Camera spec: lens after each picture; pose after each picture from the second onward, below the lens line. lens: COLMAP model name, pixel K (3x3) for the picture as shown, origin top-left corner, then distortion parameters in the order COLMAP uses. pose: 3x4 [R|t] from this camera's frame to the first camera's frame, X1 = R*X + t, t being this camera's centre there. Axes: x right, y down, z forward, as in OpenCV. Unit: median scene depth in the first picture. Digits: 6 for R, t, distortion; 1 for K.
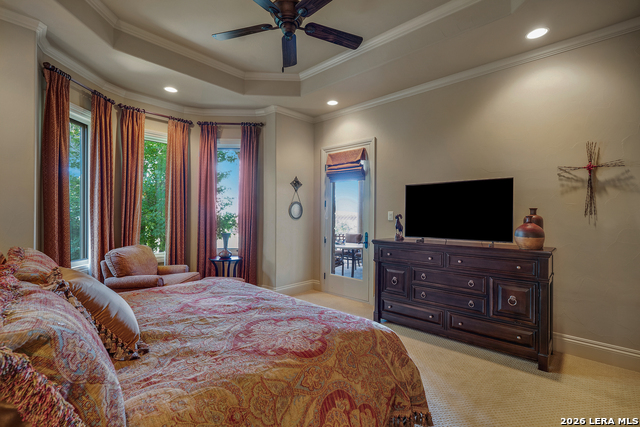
lens RADIAL K [[289.3, 0, 318.2], [0, 289.3, 215.5], [0, 0, 1]] dist [0.001153, -0.000001]
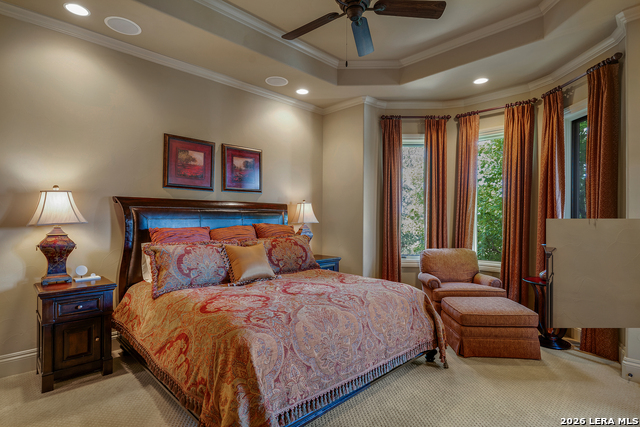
lens RADIAL K [[323.2, 0, 318.3], [0, 323.2, 216.6], [0, 0, 1]] dist [0.003912, 0.001424]
pose [[-0.038237, -0.005615, -0.999253, 0.704788], [-0.004889, 0.999973, -0.005432, -0.000582], [0.999257, 0.004678, -0.038264, 0.713510]]
